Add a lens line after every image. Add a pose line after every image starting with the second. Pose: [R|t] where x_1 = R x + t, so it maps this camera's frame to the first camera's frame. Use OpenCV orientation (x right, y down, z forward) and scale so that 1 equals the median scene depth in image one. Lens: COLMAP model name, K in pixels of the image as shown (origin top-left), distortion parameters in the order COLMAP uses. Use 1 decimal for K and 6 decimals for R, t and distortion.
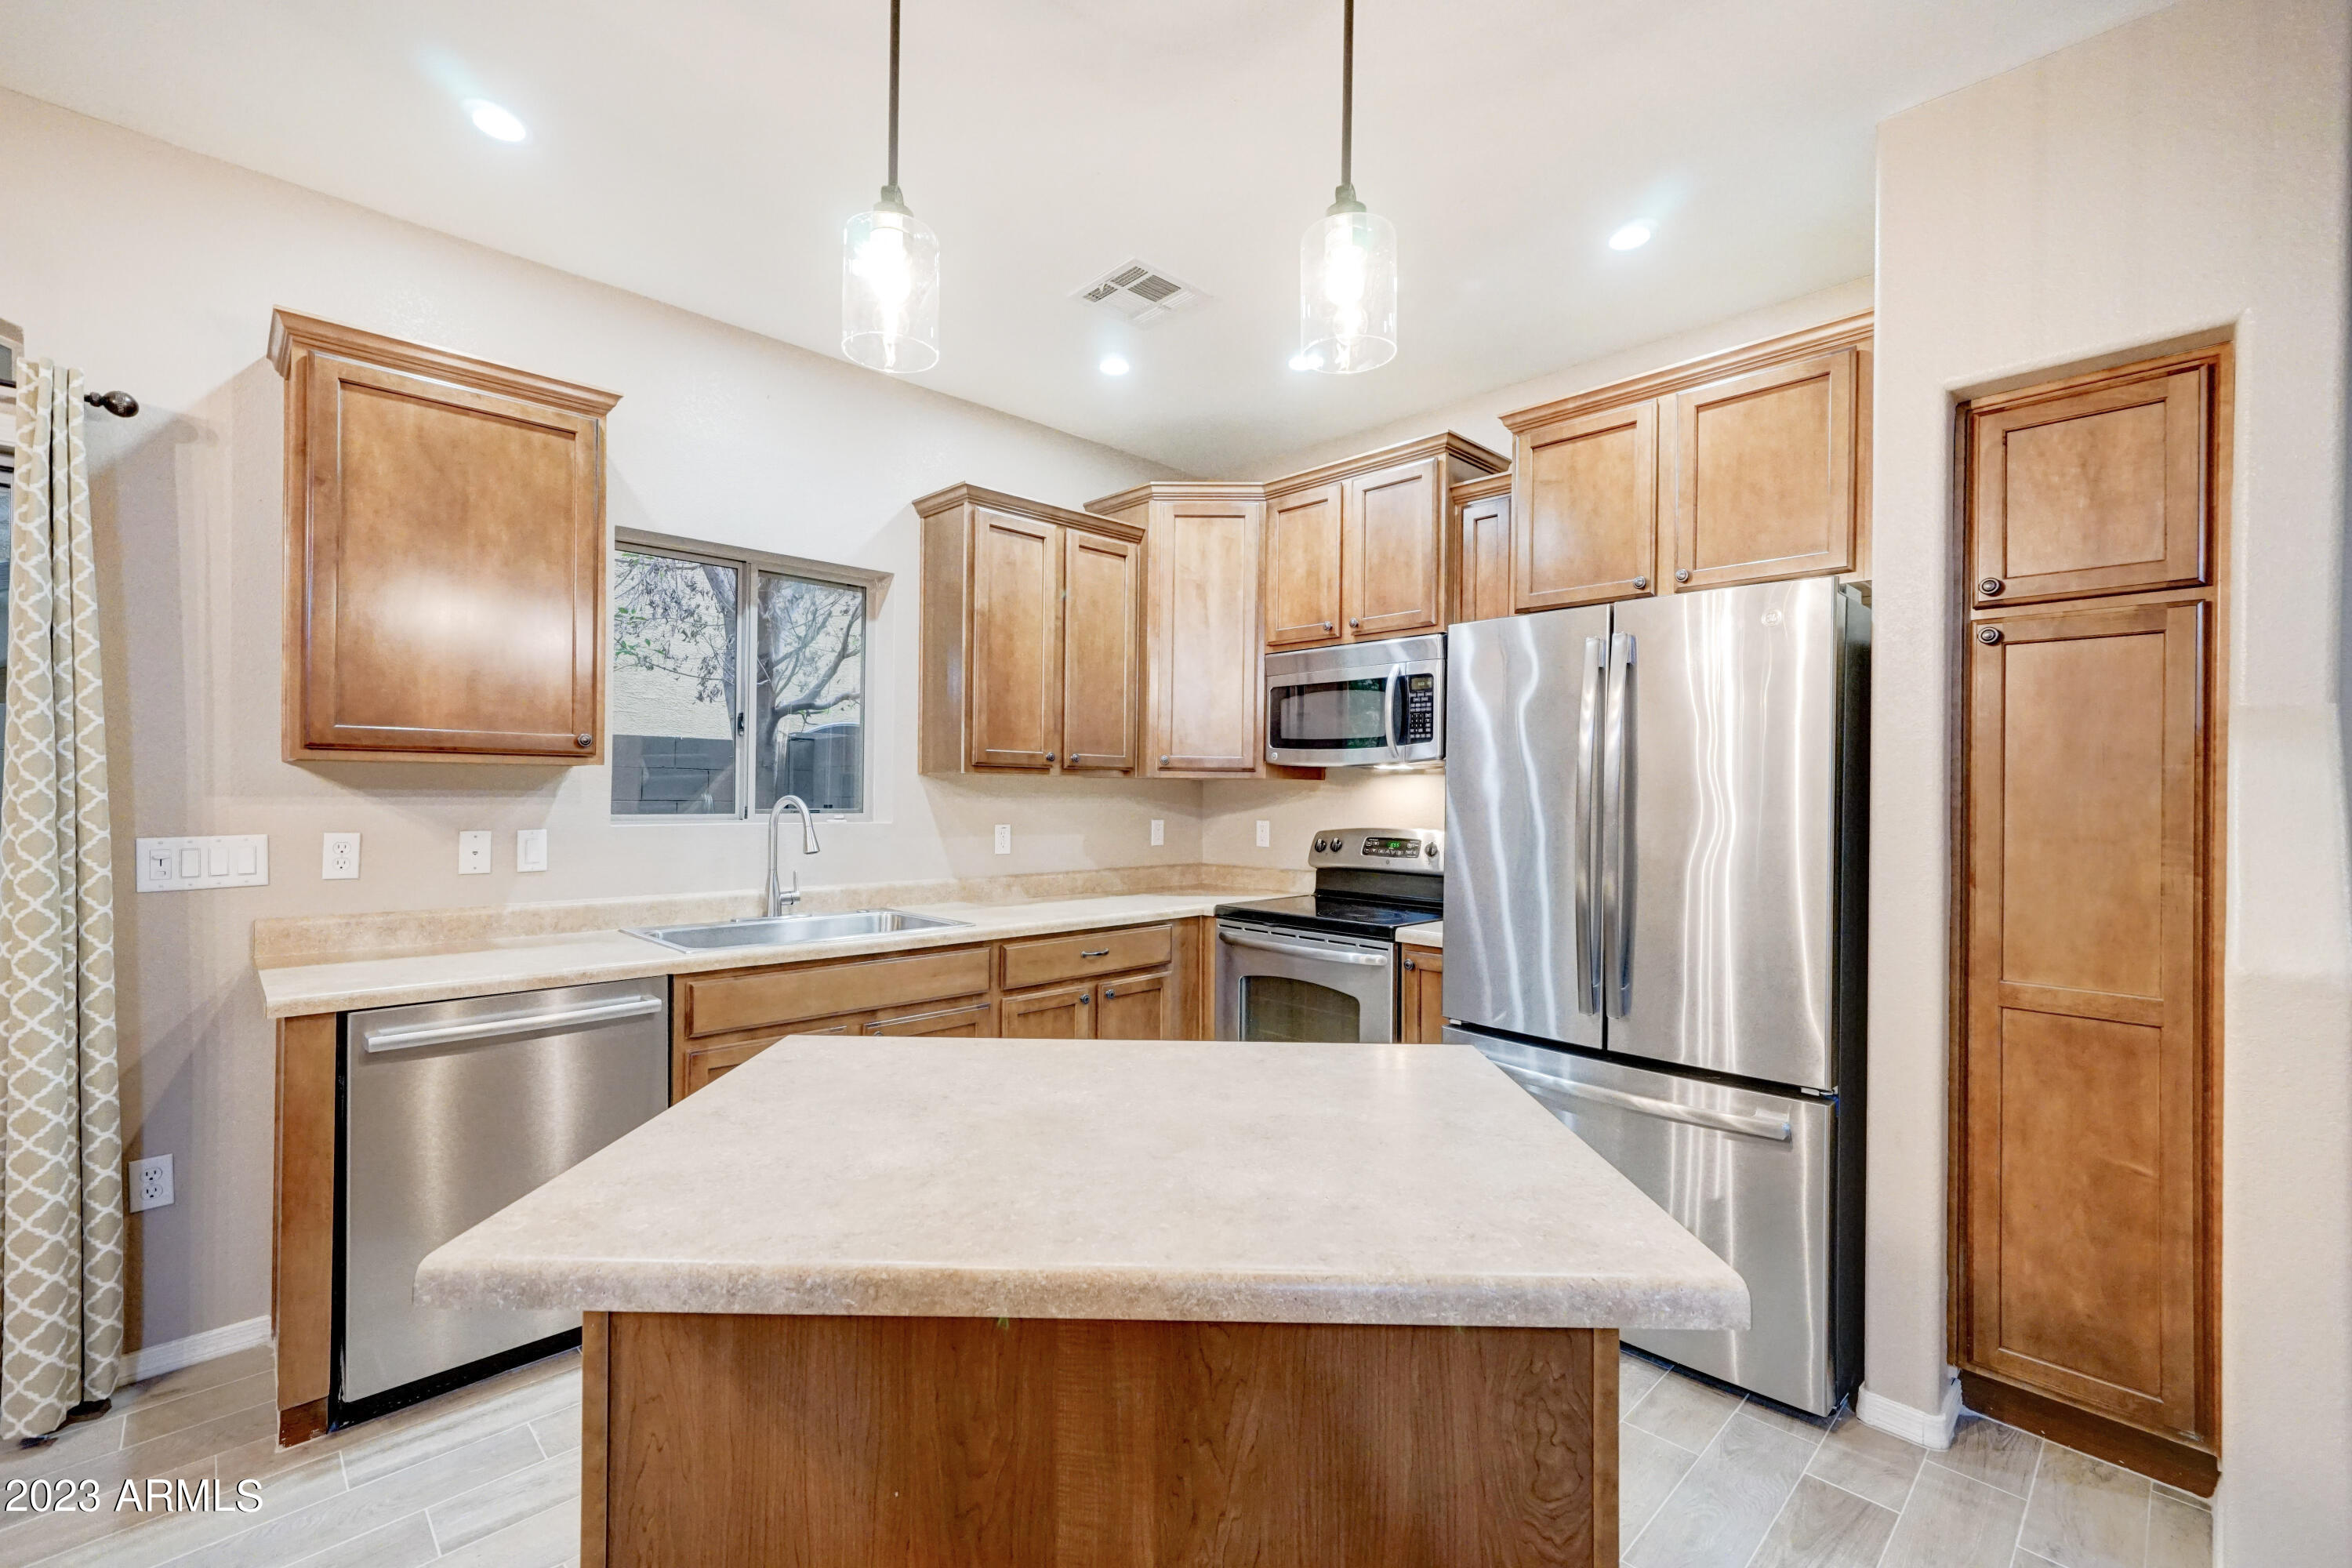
lens RADIAL K [[1012.7, 0, 1181.5], [0, 1012.7, 786.5], [0, 0, 1]] dist [0.003038, 0.000631]
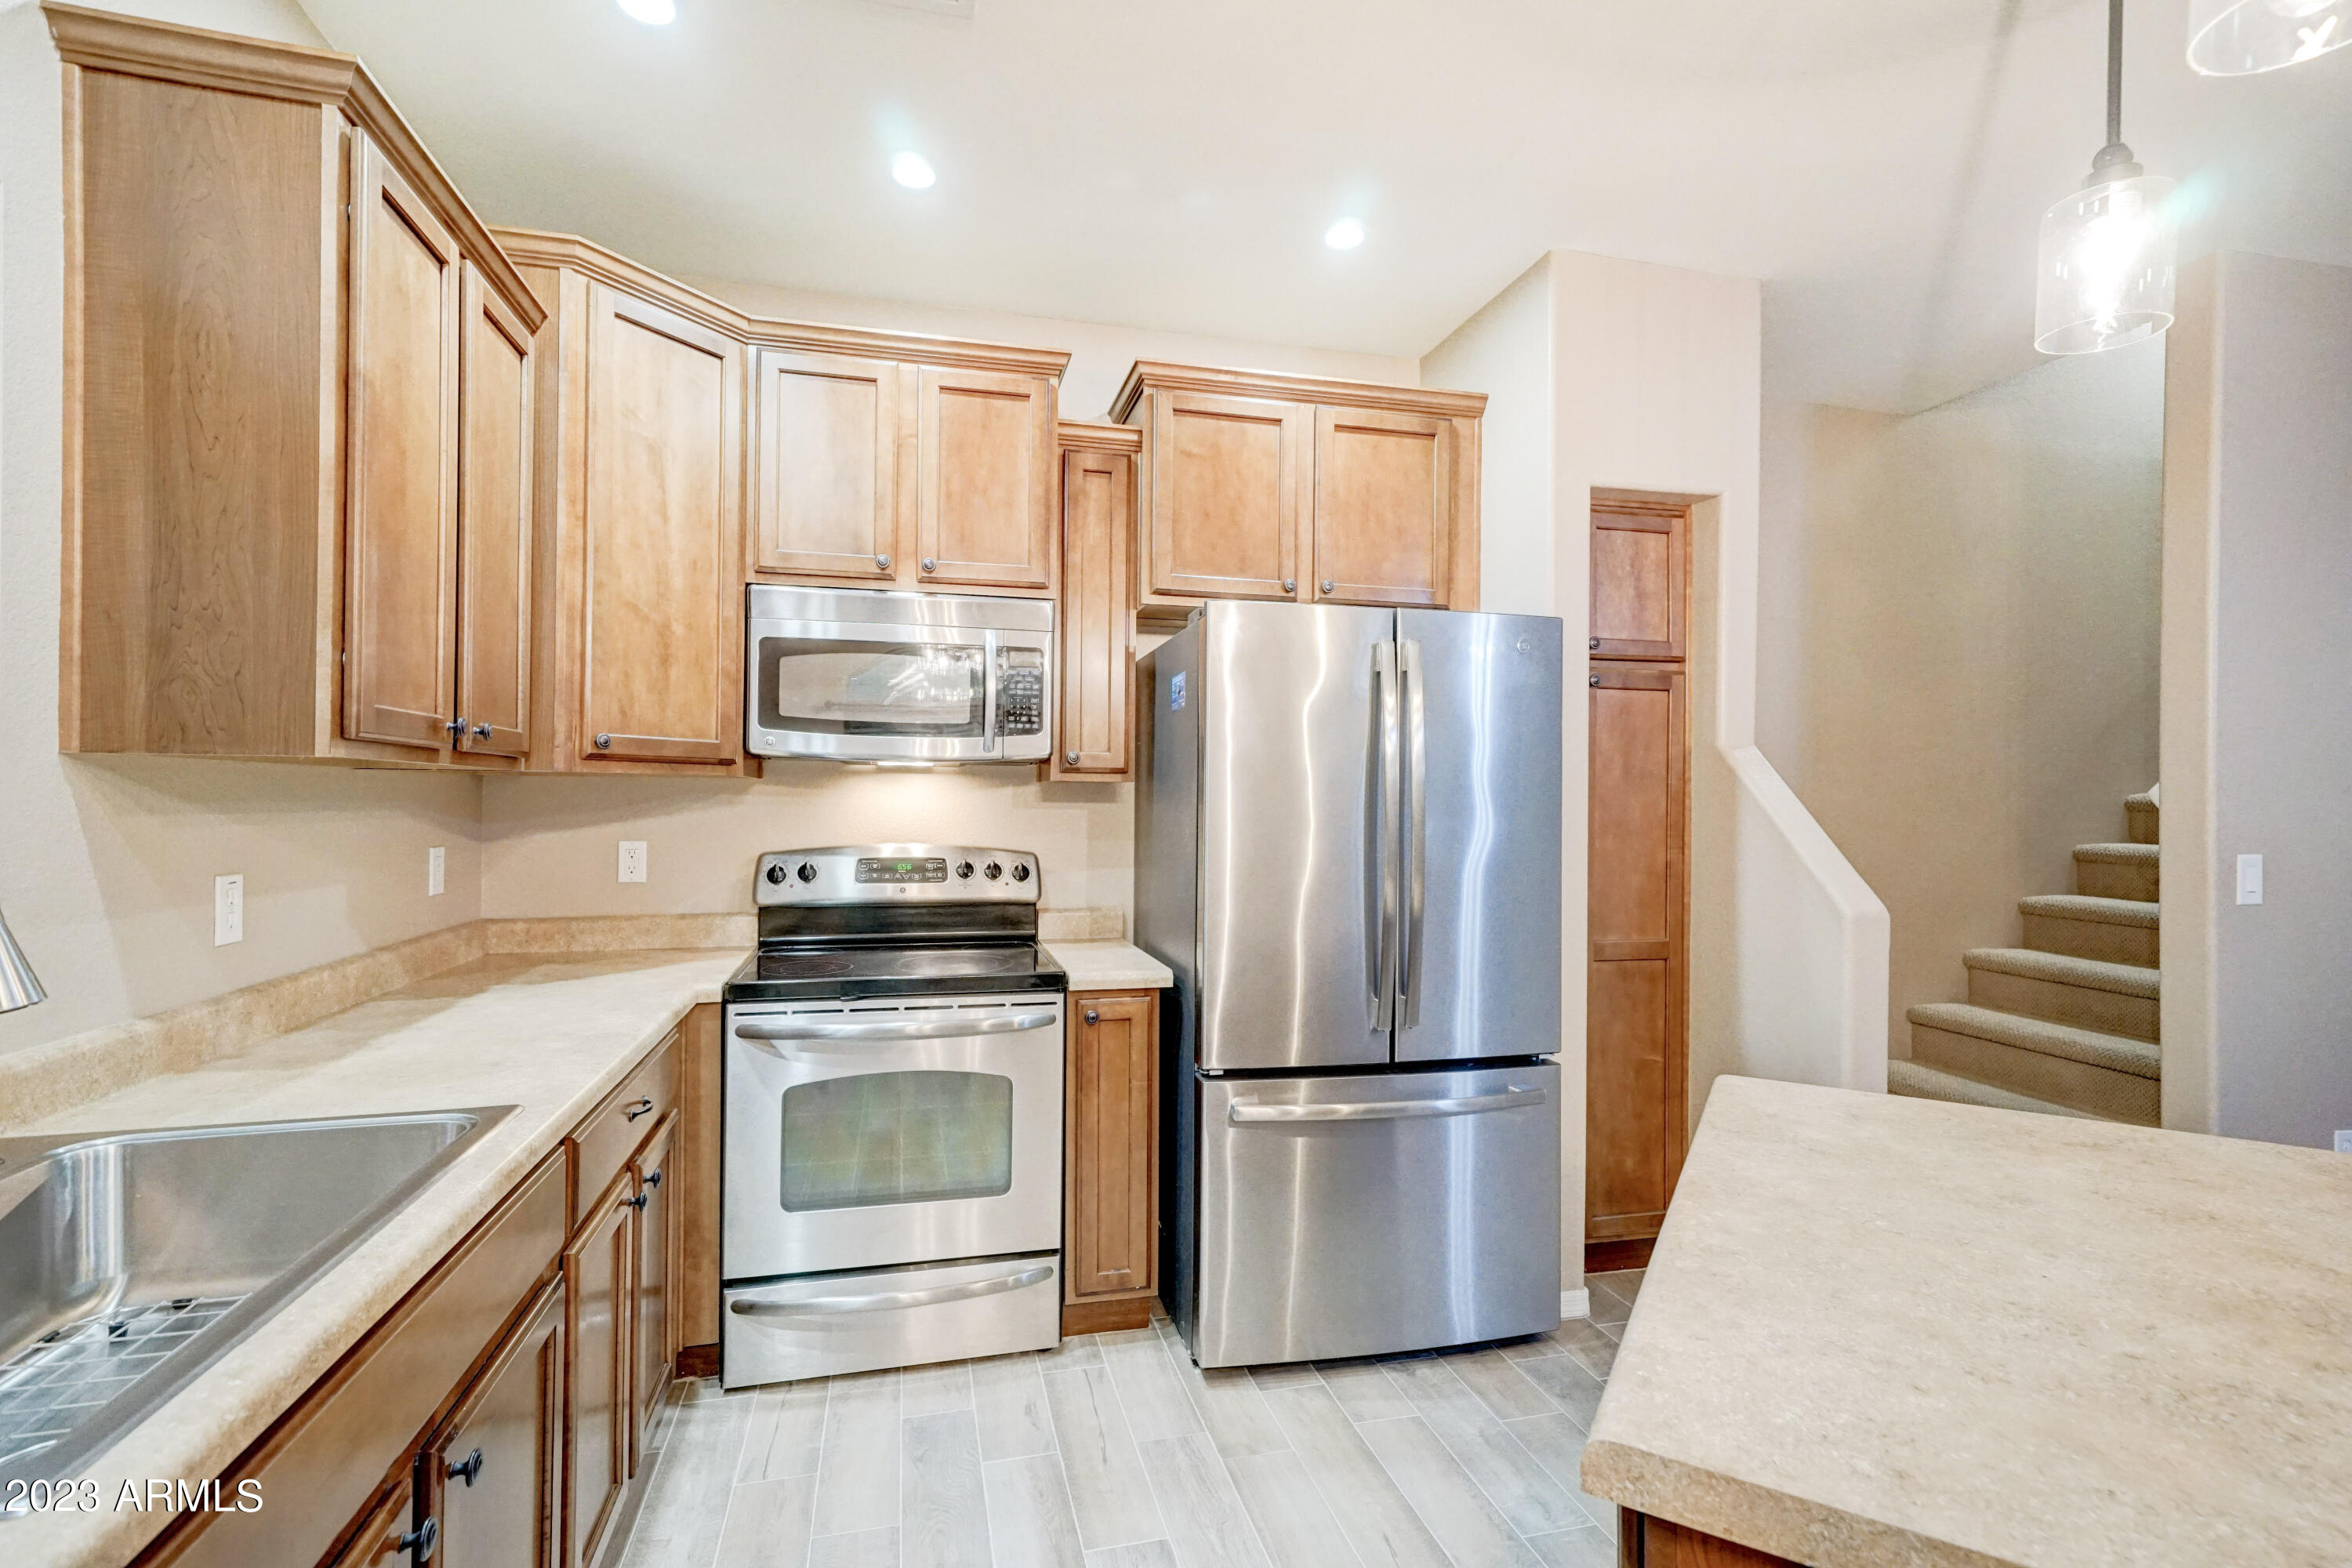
lens RADIAL K [[1077.0, 0, 1175.8], [0, 1077.0, 788.2], [0, 0, 1]] dist [0.017056, 0.000069]
pose [[0.503555, 0.000733, 0.863963, -0.414404], [-0.008750, 0.999953, 0.004251, -0.005883], [-0.863919, -0.009701, 0.503537, 0.459465]]
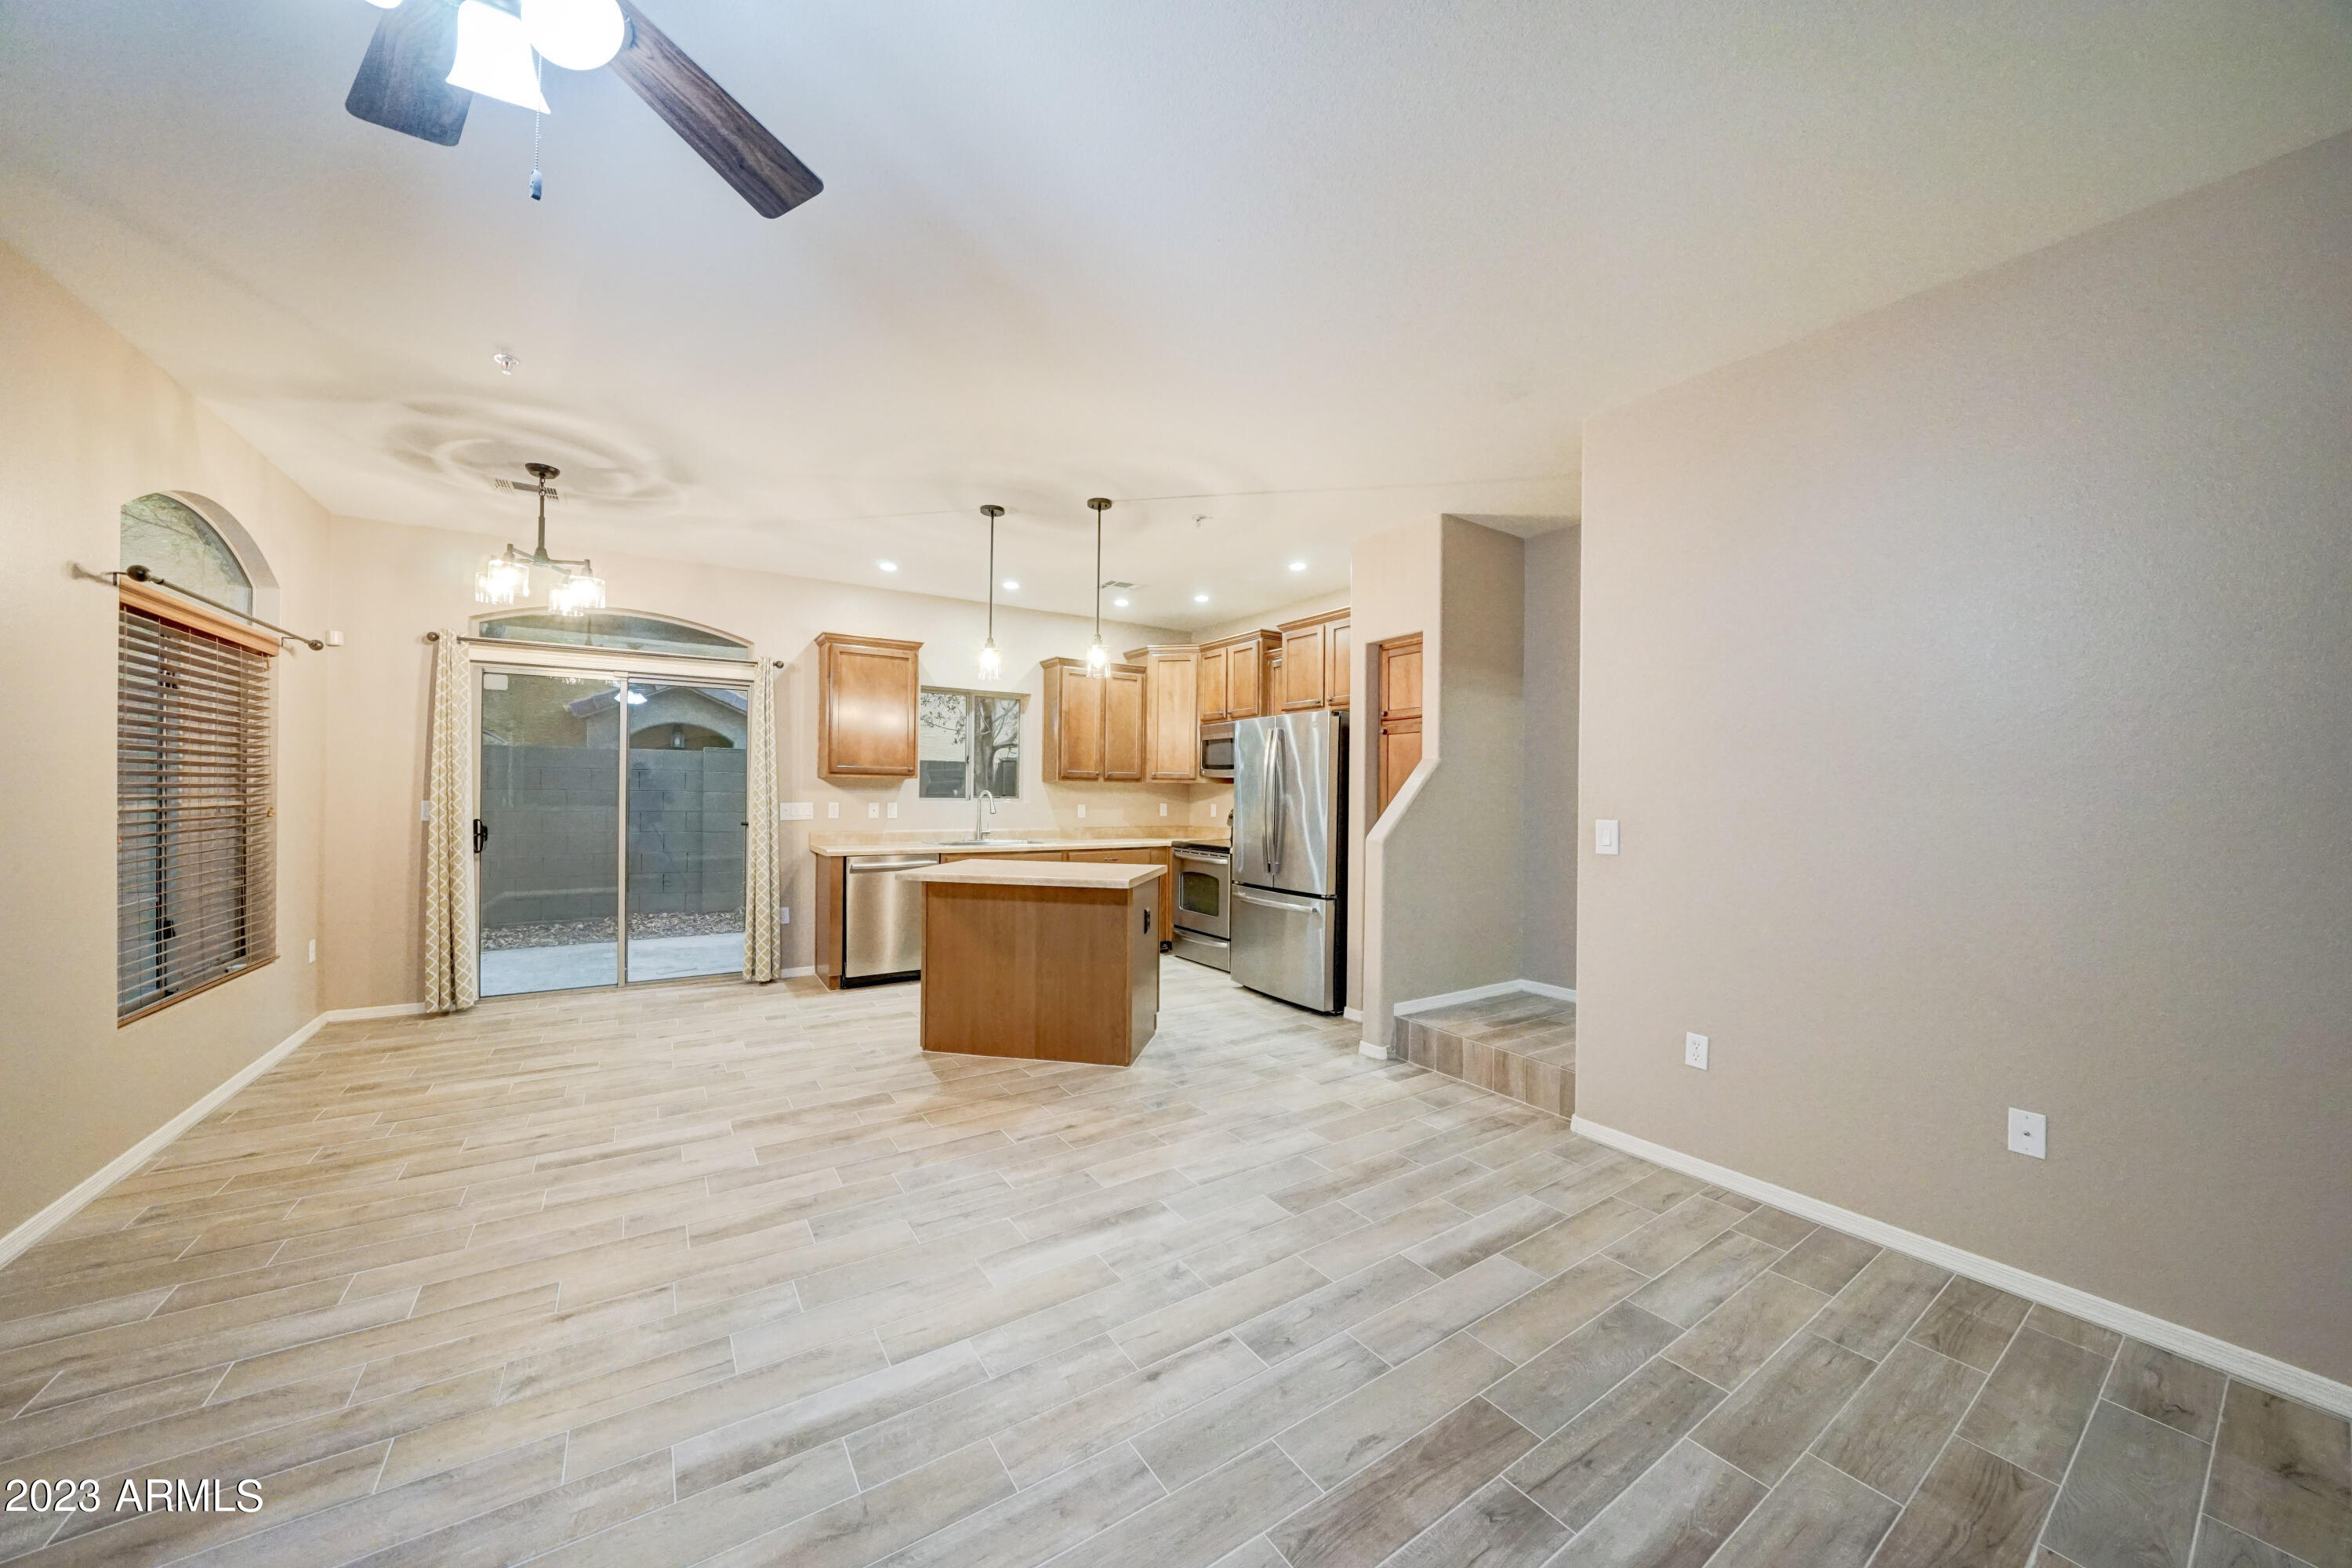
lens RADIAL K [[815.7, 0, 1176.1], [0, 815.7, 786.7], [0, 0, 1]] dist [-0.002136, -0.000069]
pose [[0.982319, -0.000468, -0.187216, 0.392315], [-0.000247, 0.999993, -0.003797, 0.007226], [0.187216, 0.003776, 0.982311, -0.769619]]
